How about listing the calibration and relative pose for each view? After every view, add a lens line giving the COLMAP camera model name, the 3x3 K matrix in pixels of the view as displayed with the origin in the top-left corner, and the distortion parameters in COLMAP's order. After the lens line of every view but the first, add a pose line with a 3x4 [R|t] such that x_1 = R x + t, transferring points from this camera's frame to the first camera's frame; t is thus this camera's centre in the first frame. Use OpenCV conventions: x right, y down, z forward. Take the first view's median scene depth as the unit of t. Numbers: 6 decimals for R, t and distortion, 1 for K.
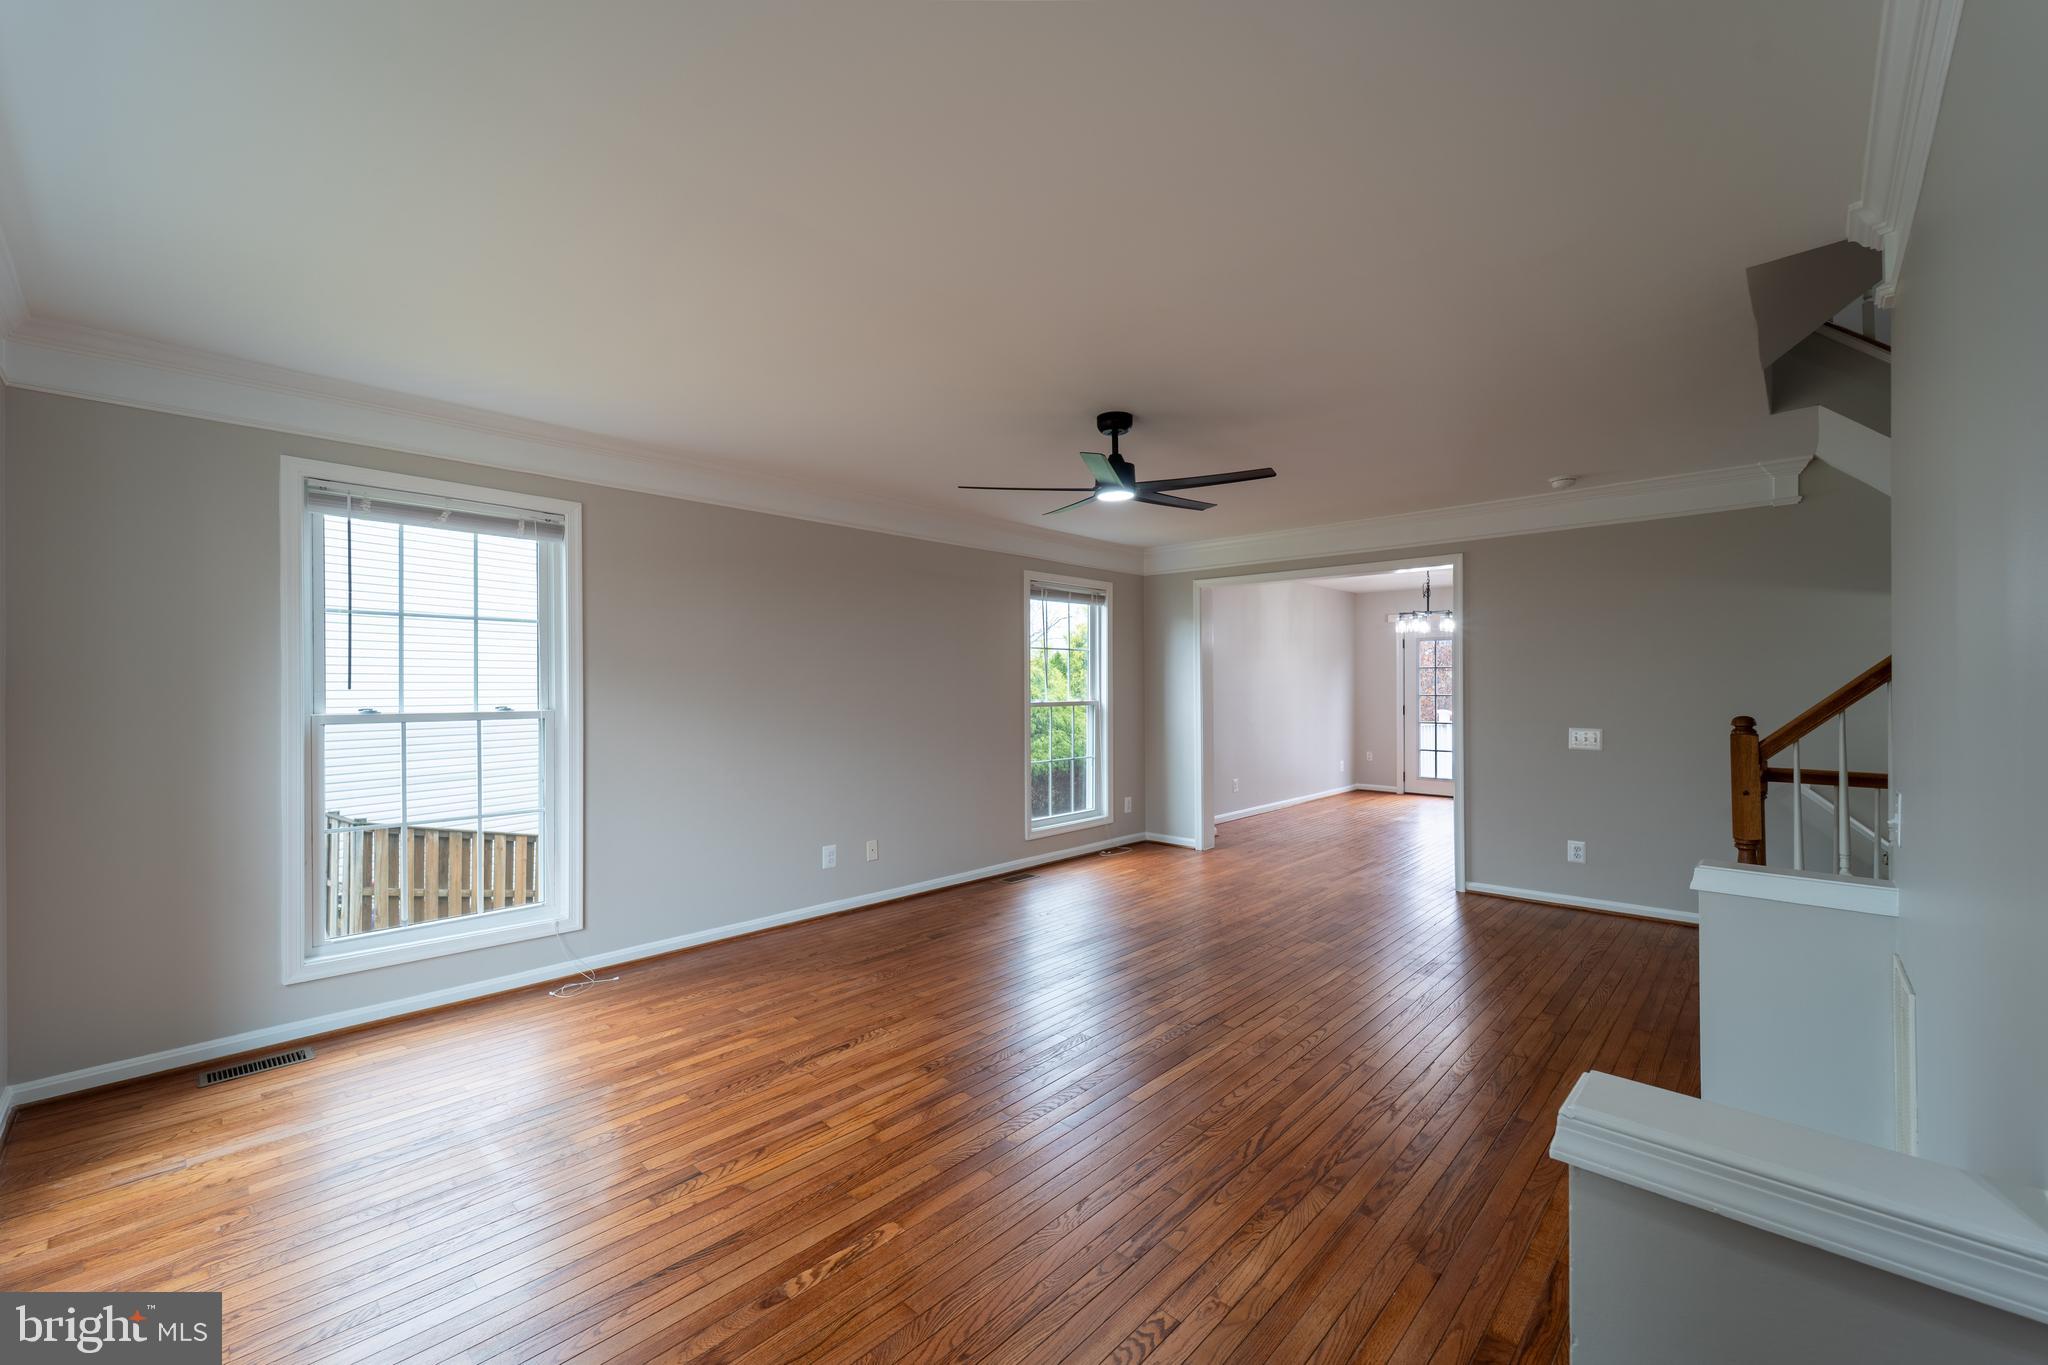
lens RADIAL K [[815.6, 0, 1023.3], [0, 815.6, 682.7], [0, 0, 1]] dist [0.003424, -0.002280]
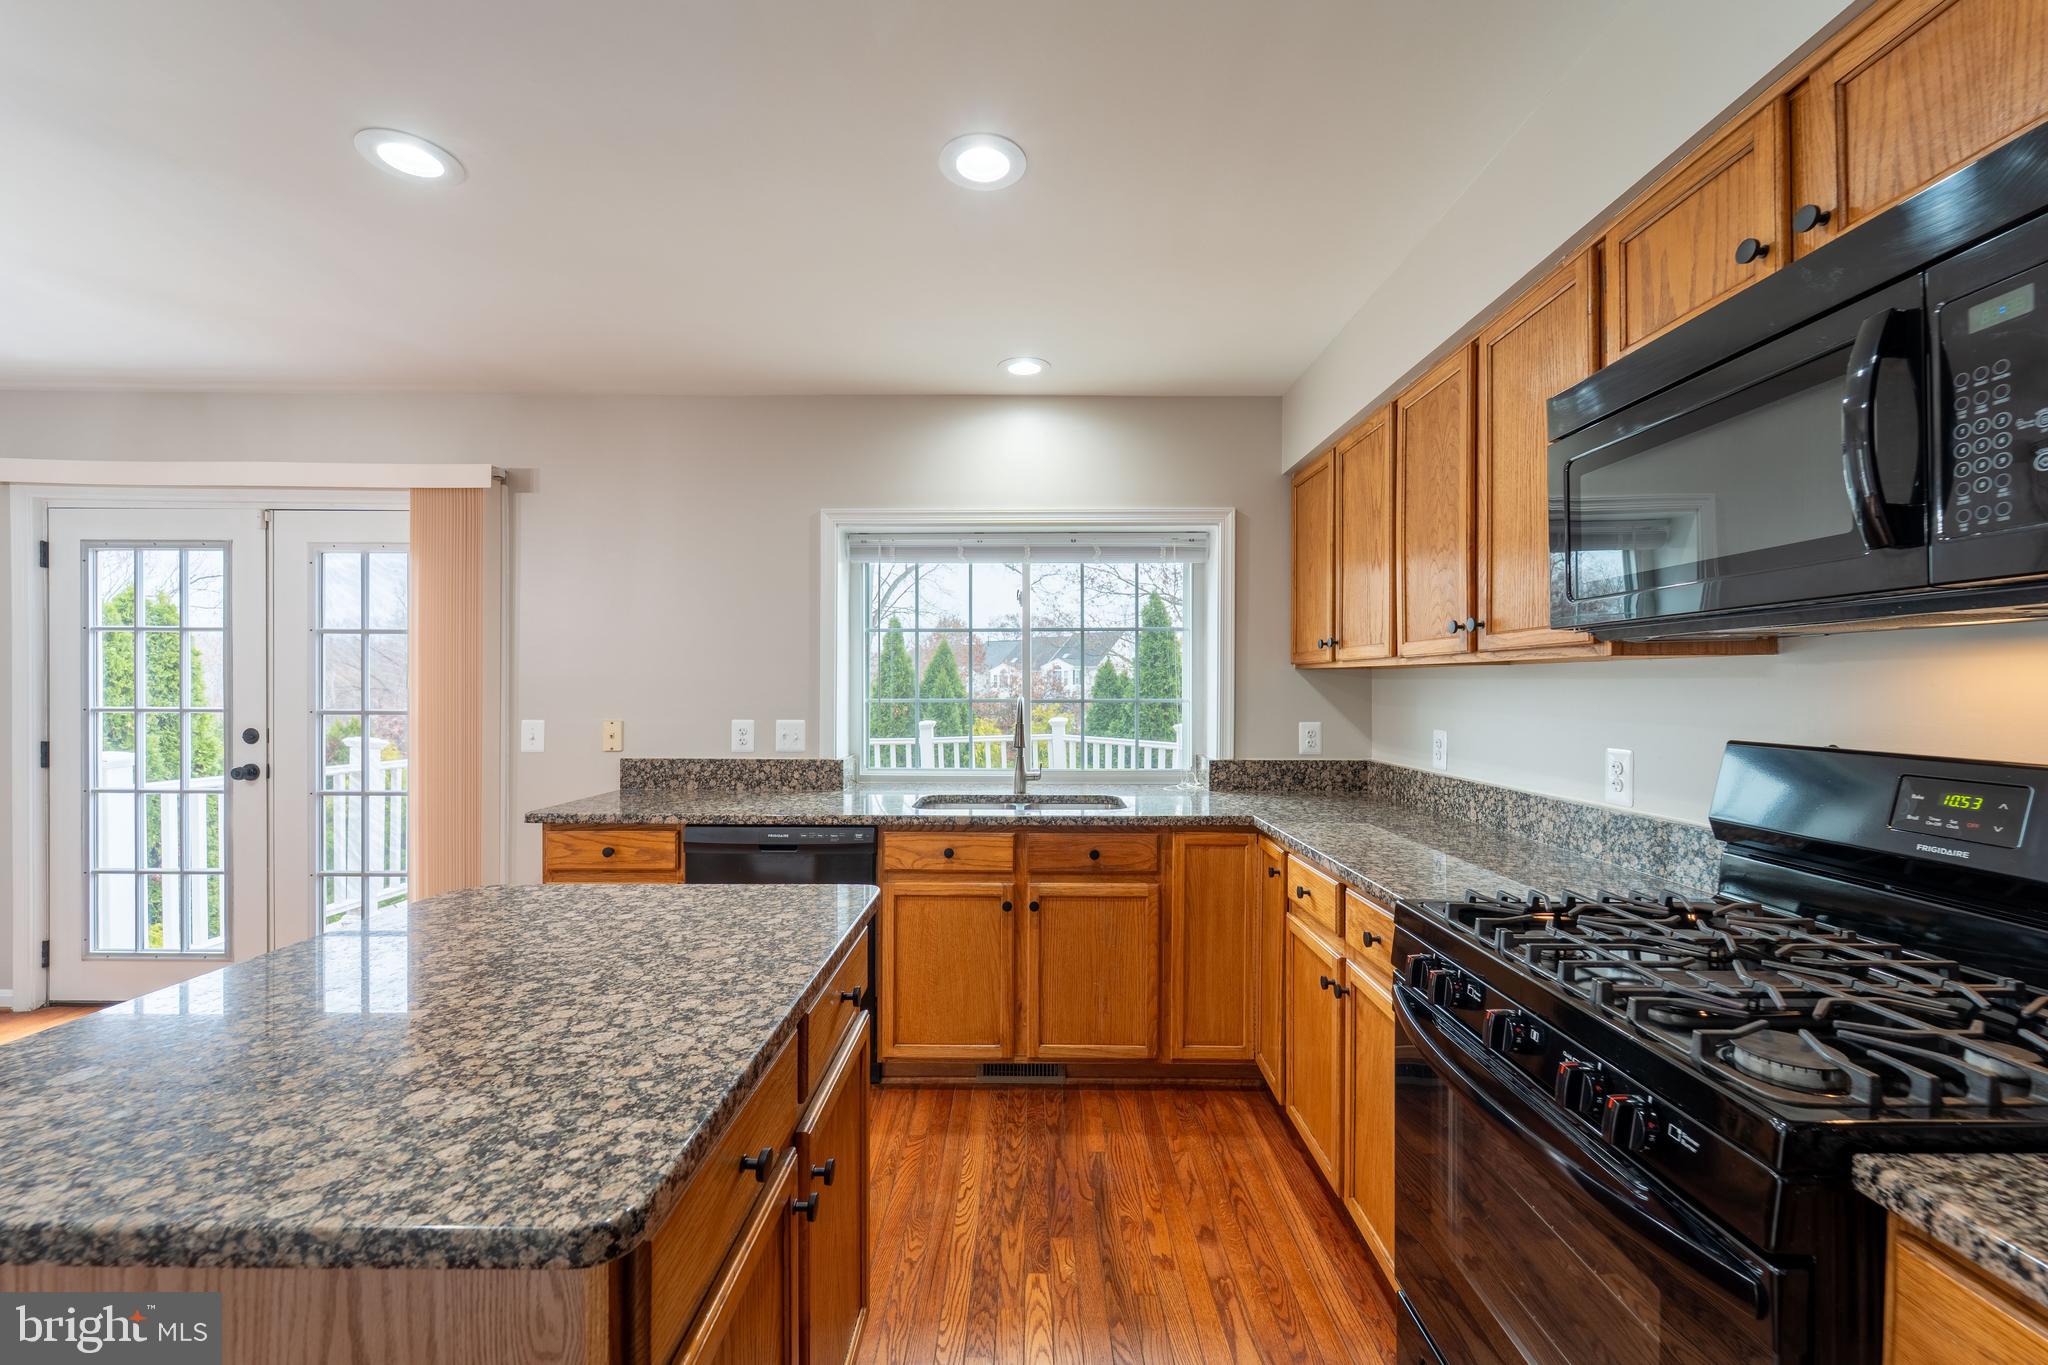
lens RADIAL K [[815.6, 0, 1028.5], [0, 815.6, 694.7], [0, 0, 1]] dist [0.003424, -0.002280]
pose [[0.727050, -0.002154, 0.686581, 1.804319], [-0.009217, 0.999874, 0.012897, 0.003670], [-0.686523, -0.015705, 0.726939, 1.654421]]
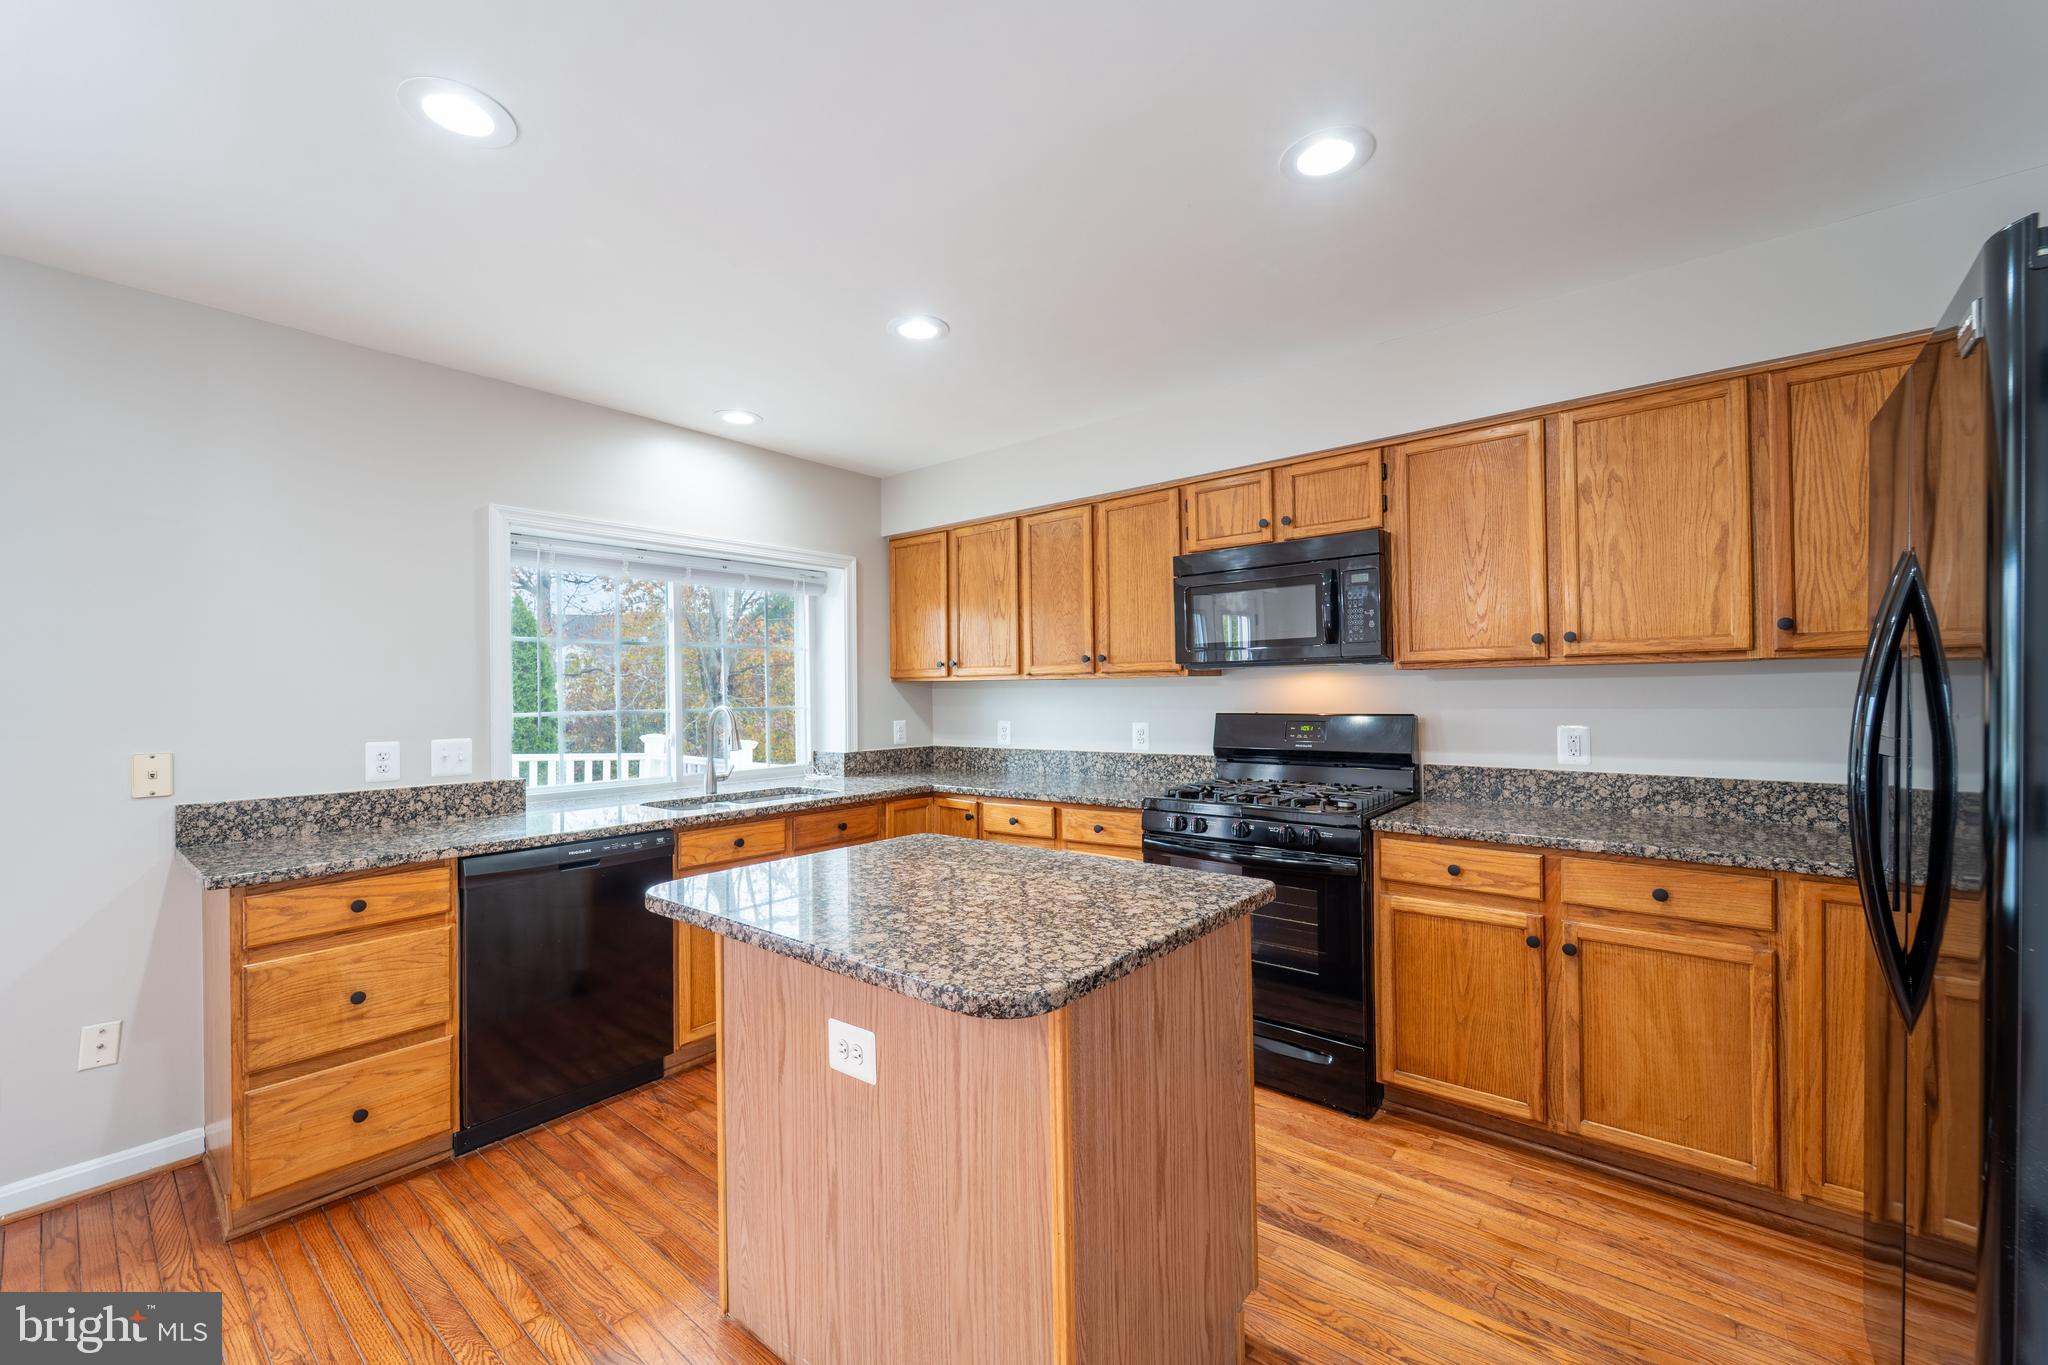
lens RADIAL K [[815.6, 0, 1024.2], [0, 815.6, 687.6], [0, 0, 1]] dist [0.003424, -0.002280]
pose [[-0.072138, 0.011117, 0.997333, 1.310325], [0.004913, 0.999930, -0.010791, 0.008428], [-0.997383, 0.004121, -0.072187, 2.083388]]
